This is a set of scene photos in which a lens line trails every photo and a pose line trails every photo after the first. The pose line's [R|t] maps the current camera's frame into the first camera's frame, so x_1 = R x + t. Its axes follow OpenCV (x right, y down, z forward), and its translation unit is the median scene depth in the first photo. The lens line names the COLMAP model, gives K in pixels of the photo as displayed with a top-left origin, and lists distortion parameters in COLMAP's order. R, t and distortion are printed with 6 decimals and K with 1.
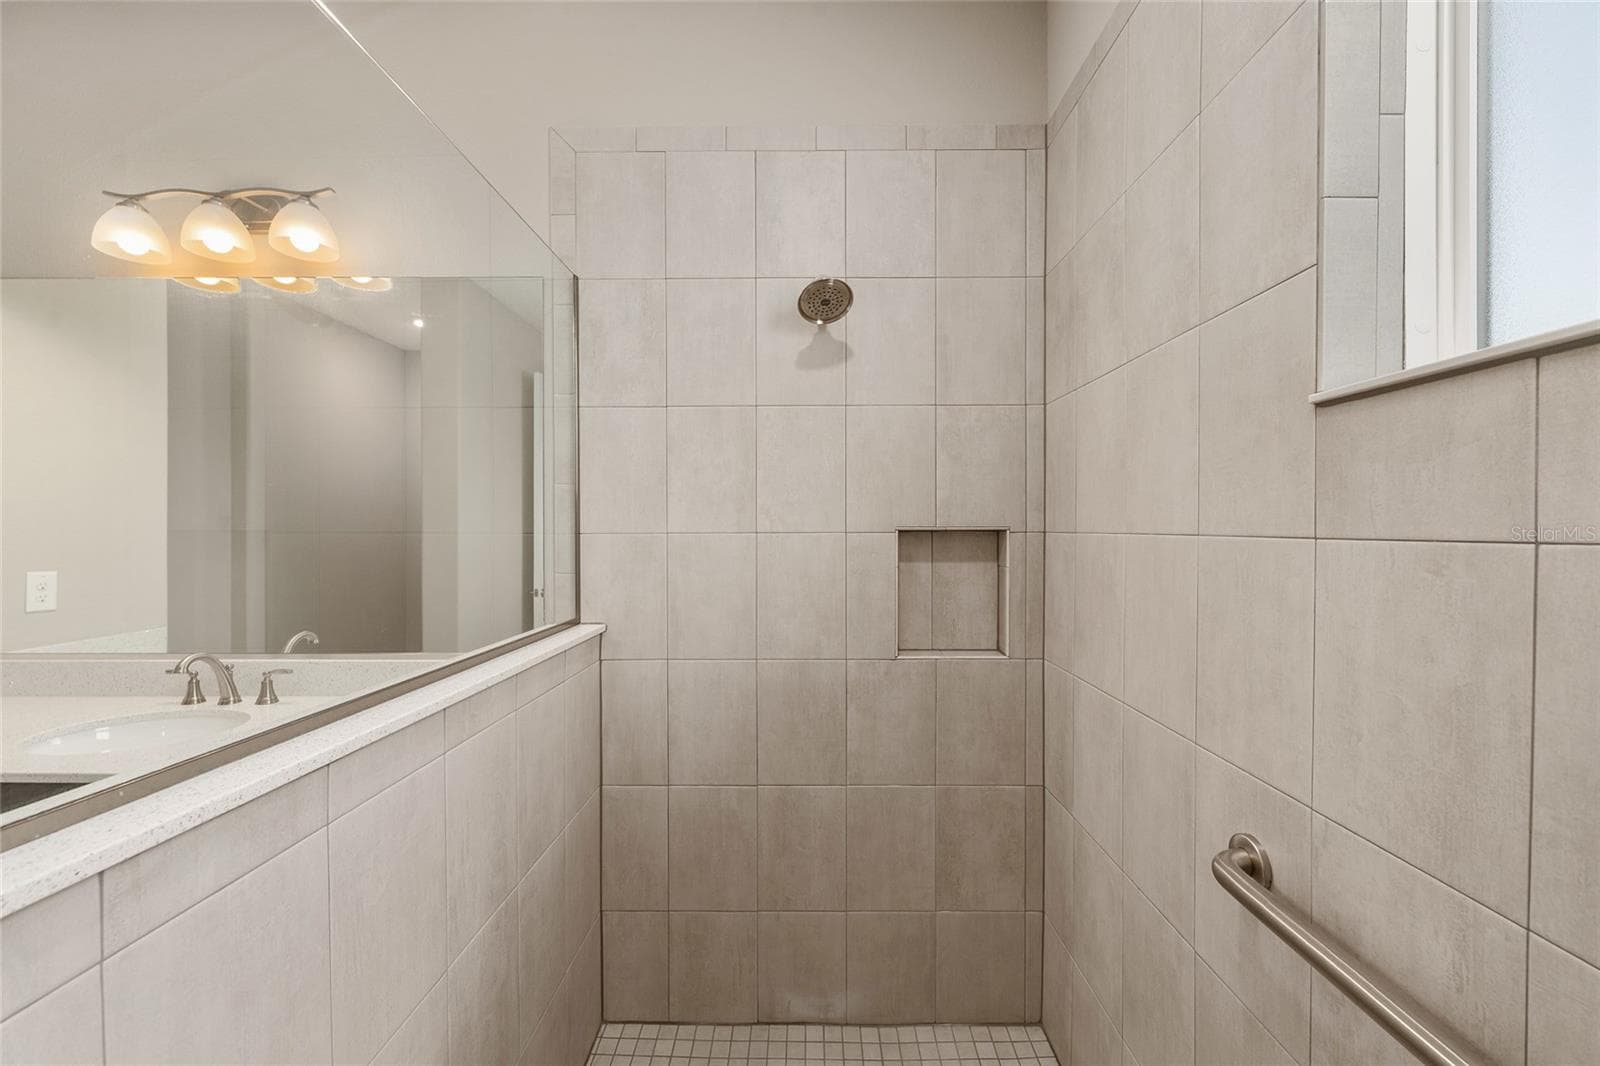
lens RADIAL K [[626.9, 0, 807.6], [0, 626.9, 529.6], [0, 0, 1]] dist [-0.000199, -0.000217]
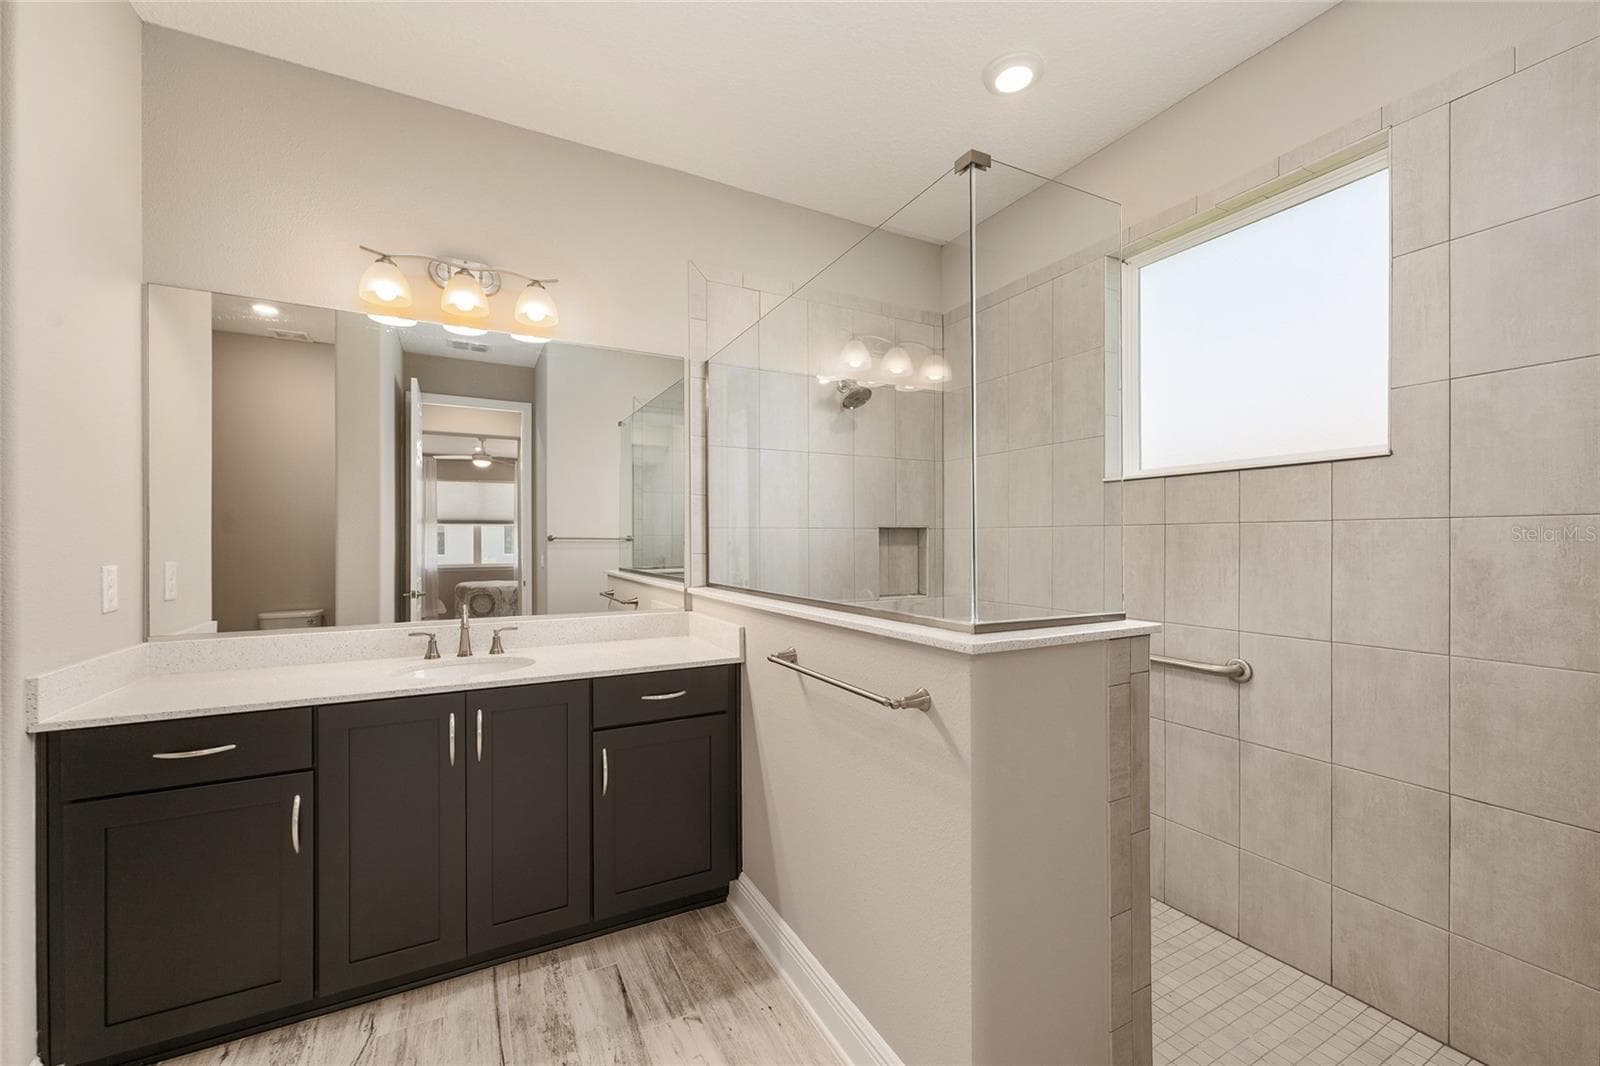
lens RADIAL K [[626.9, 0, 791.1], [0, 626.9, 538.5], [0, 0, 1]] dist [-0.000199, -0.000217]
pose [[0.884306, -0.000359, 0.466907, -0.907228], [0.002291, 0.999991, -0.003572, 0.038039], [-0.466901, 0.004228, 0.884299, -0.458870]]
